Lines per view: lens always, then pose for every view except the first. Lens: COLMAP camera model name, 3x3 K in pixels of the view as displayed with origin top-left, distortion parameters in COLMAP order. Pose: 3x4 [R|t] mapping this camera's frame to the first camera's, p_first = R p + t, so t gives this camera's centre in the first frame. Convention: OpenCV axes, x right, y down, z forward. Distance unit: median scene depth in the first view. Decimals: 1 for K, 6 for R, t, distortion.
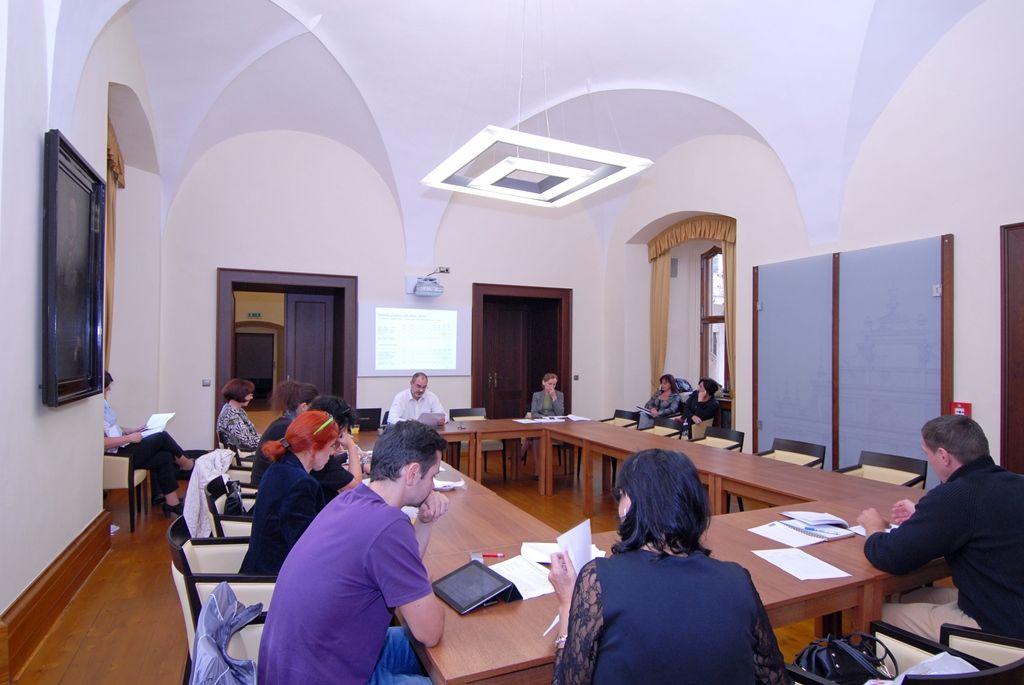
lens RADIAL K [[557.1, 0, 512.0], [0, 557.1, 342.5], [0, 0, 1]] dist [-0.000554, -0.000104]
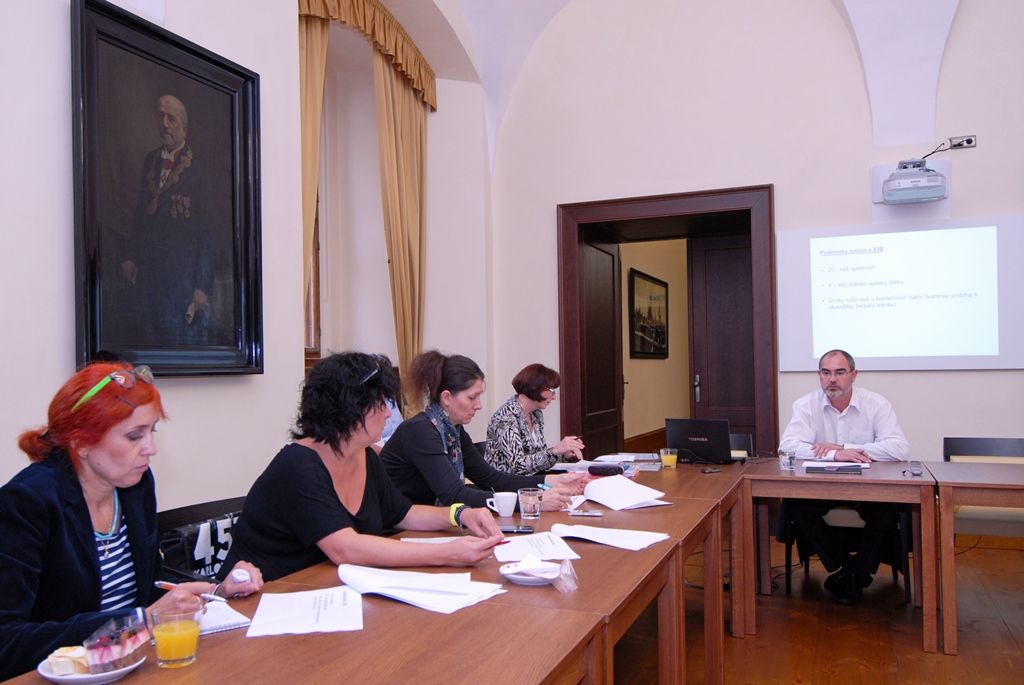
lens RADIAL K [[870.4, 0, 512.0], [0, 870.4, 342.5], [0, 0, 1]] dist [0.010714, 0.004273]
pose [[0.694361, -0.040685, -0.718476, 0.150534], [0.032034, 0.999158, -0.025621, 0.048393], [0.718913, -0.005226, 0.695080, 0.248825]]
